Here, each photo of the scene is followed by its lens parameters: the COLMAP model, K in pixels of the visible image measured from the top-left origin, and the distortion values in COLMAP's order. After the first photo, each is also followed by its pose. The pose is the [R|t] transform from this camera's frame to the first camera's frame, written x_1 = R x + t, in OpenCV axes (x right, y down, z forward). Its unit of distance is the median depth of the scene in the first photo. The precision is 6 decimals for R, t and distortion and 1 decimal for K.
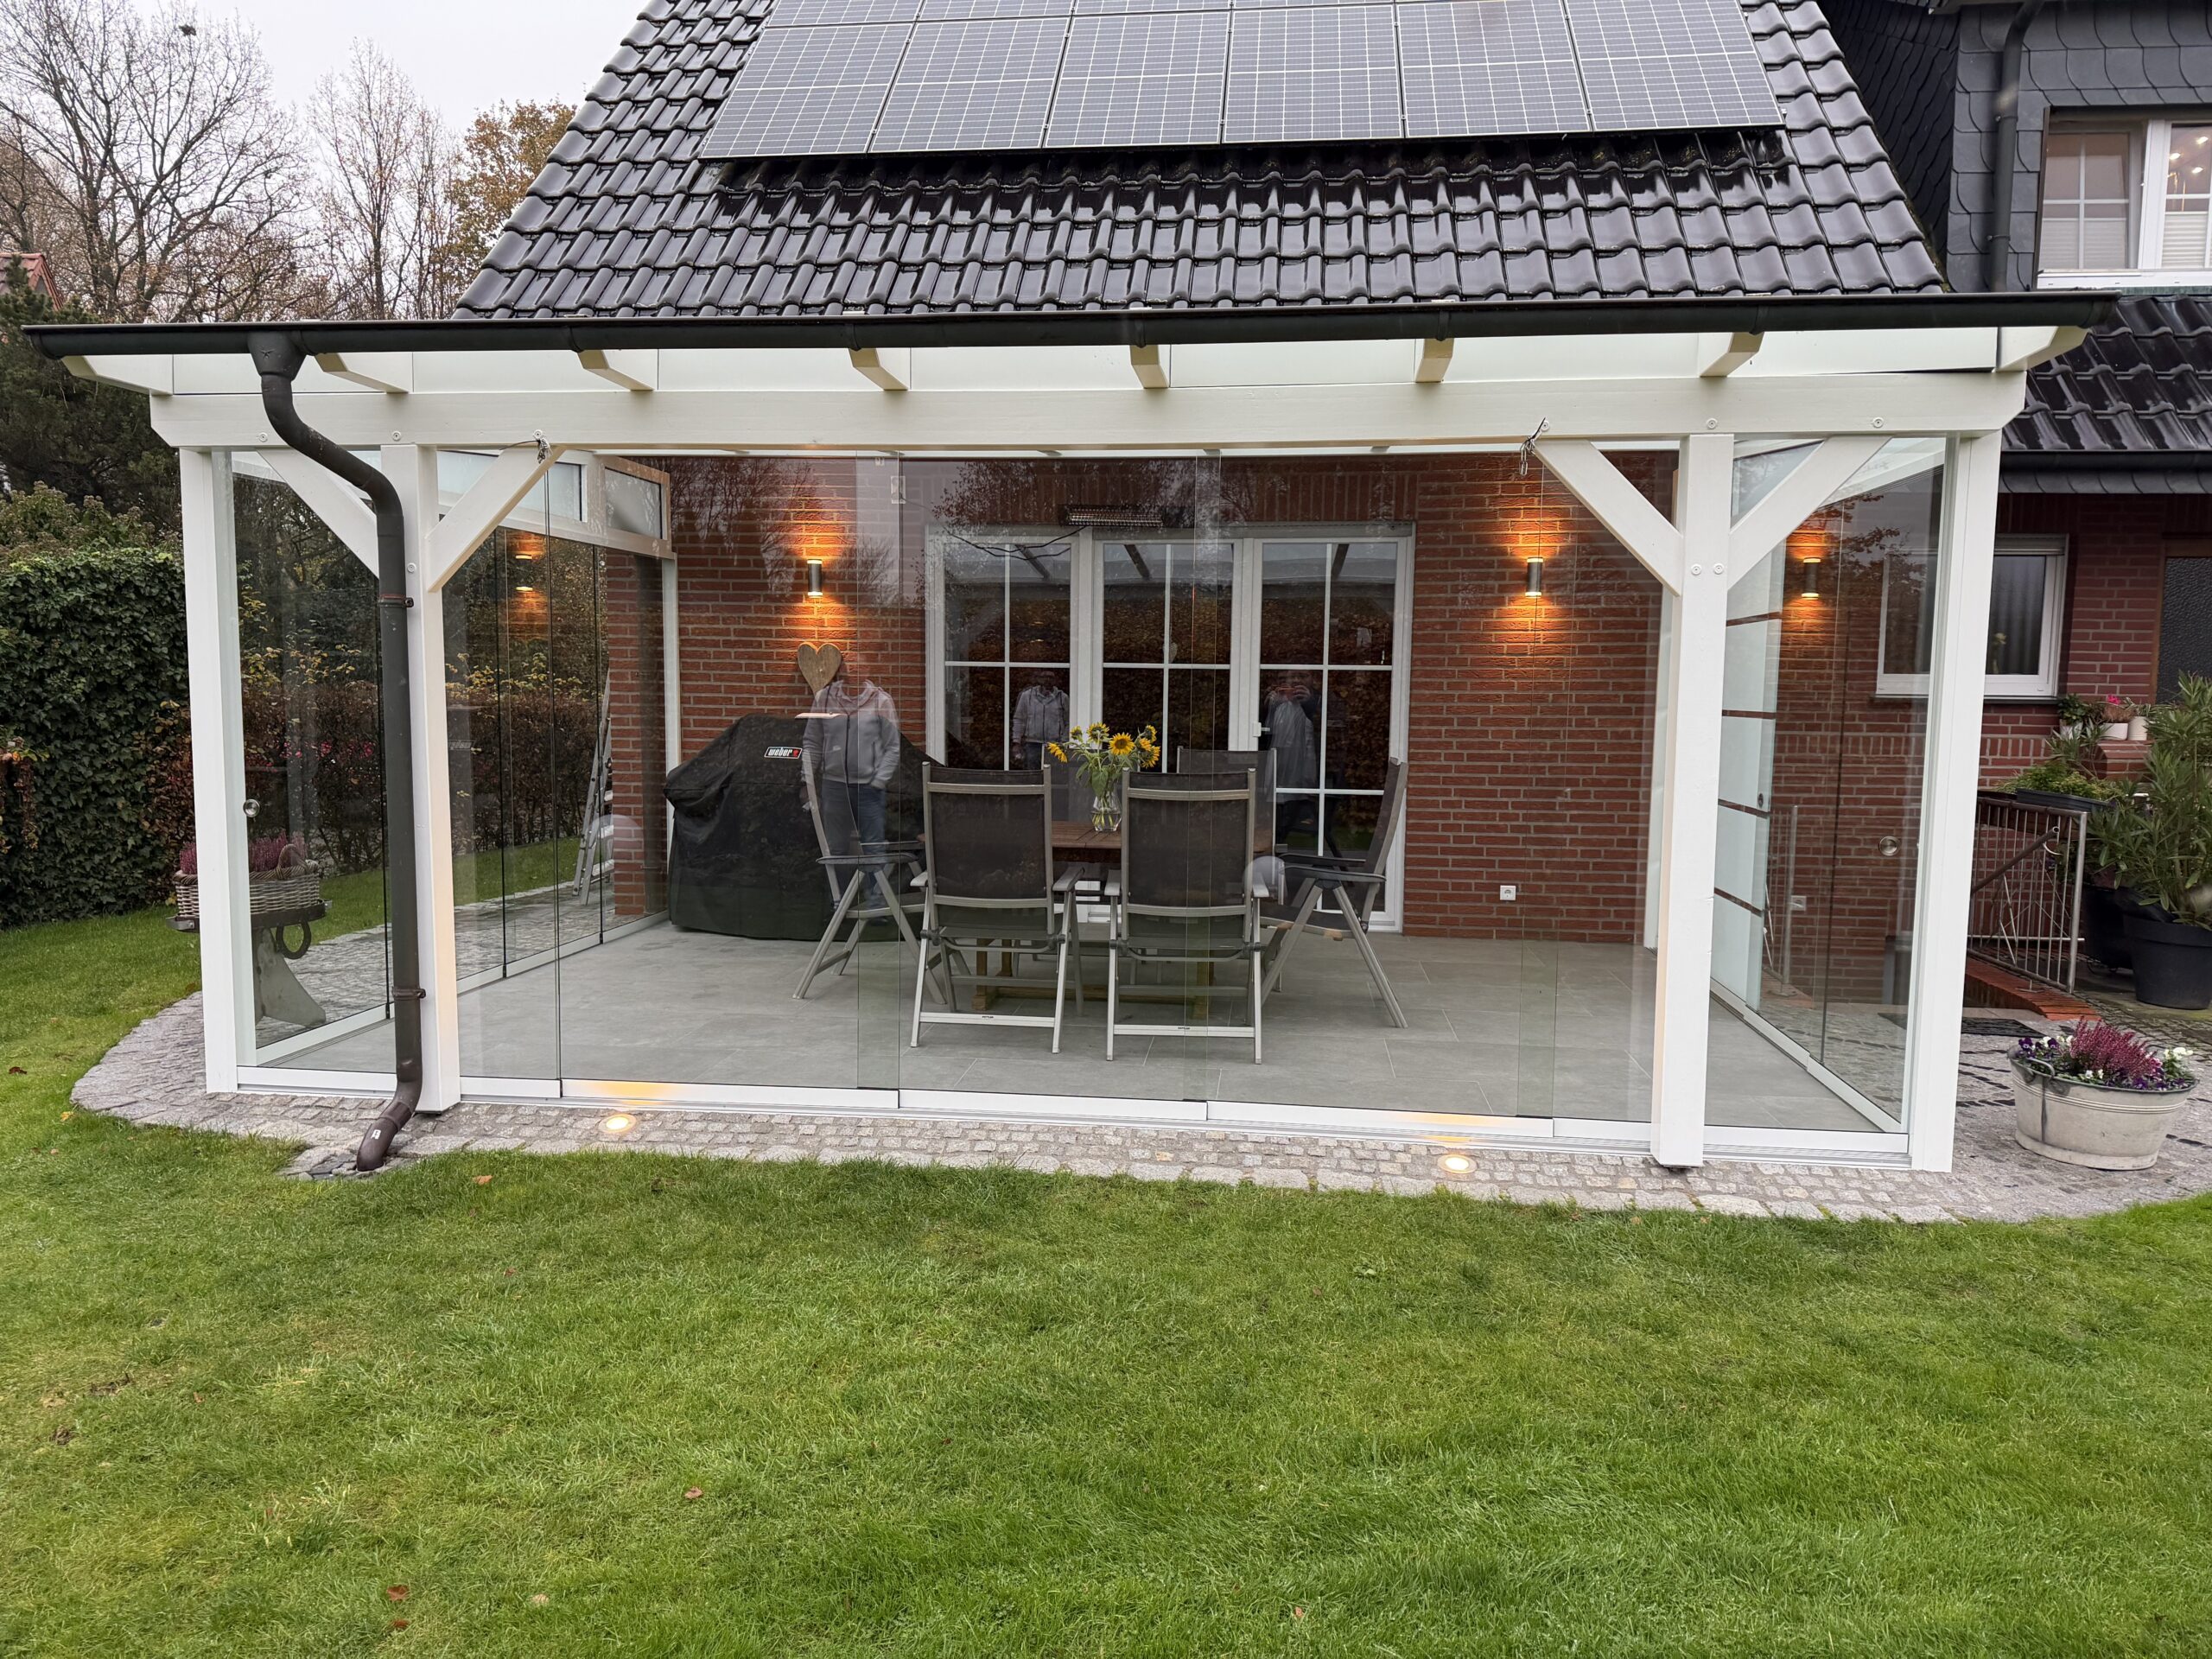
lens RADIAL K [[1523.5, 0, 1106.0], [0, 1523.5, 829.5], [0, 0, 1]] dist [0.027786, -0.006070]
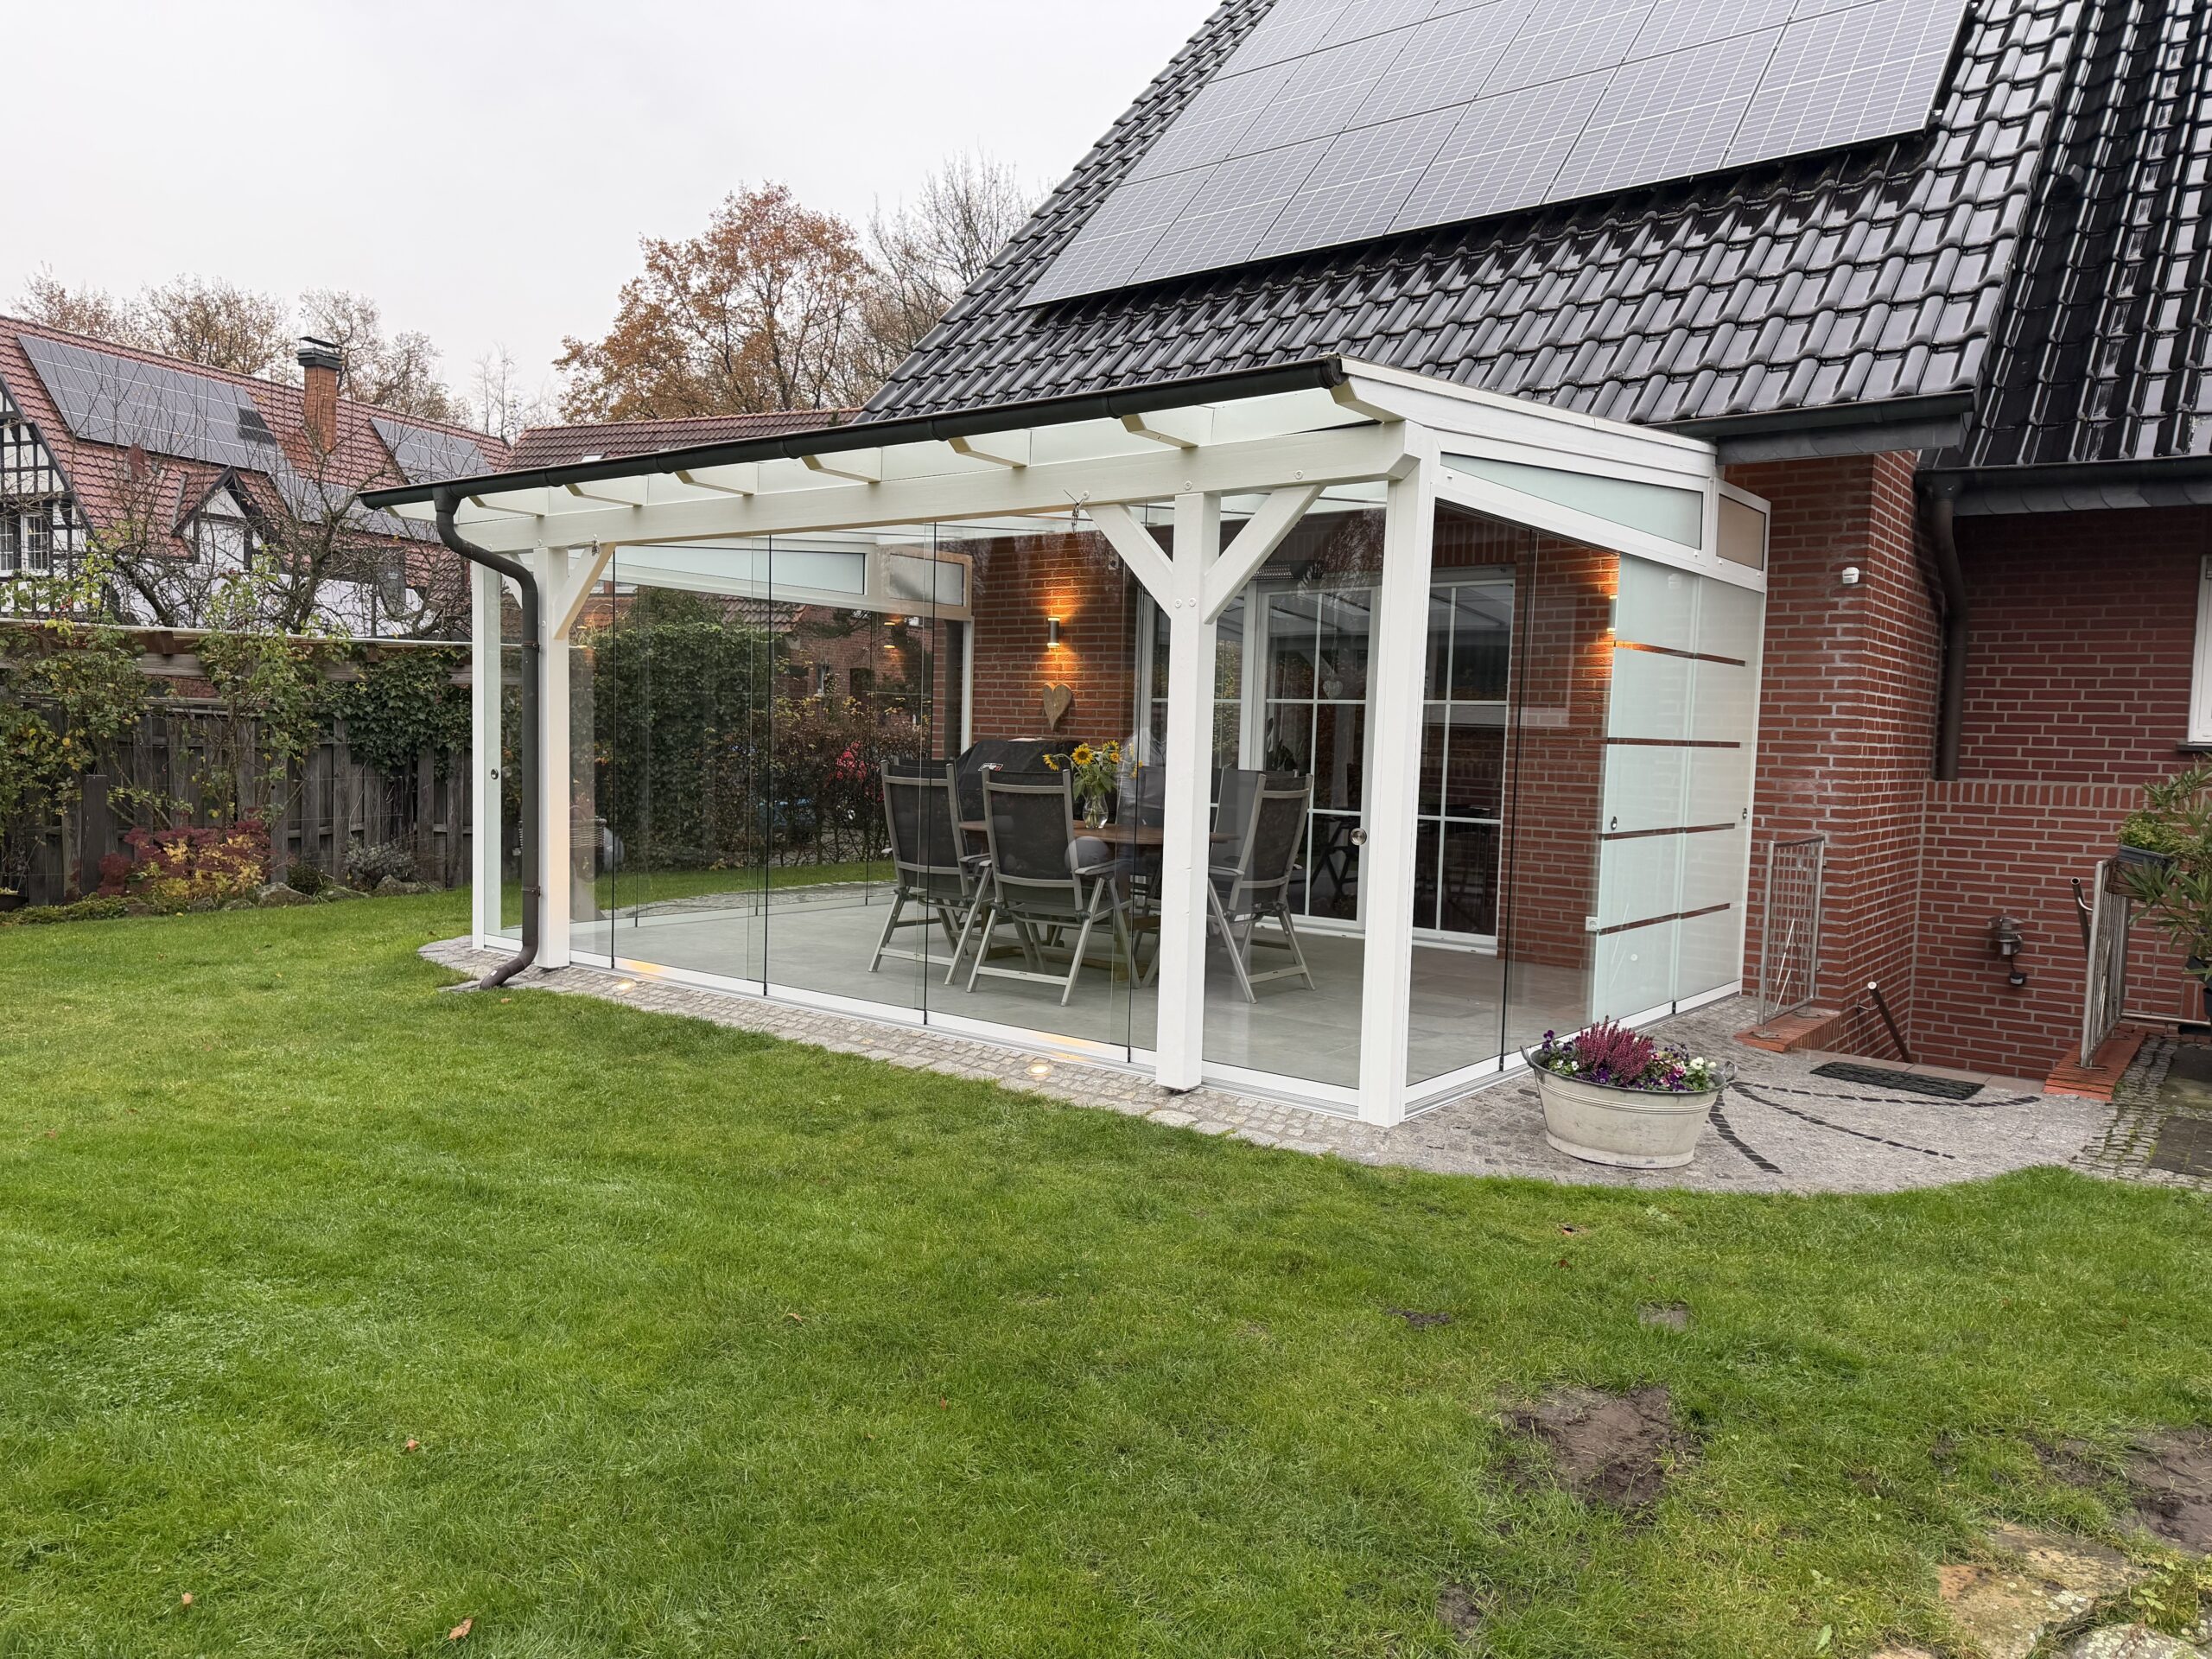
lens RADIAL K [[1545.2, 0, 1072.6], [0, 1545.2, 816.6], [0, 0, 1]] dist [0.152710, -0.256901]
pose [[0.850755, 0.039963, -0.524041, 0.884997], [-0.062407, 0.997732, -0.025229, 0.031881], [0.521844, 0.054168, 0.851319, -0.123112]]
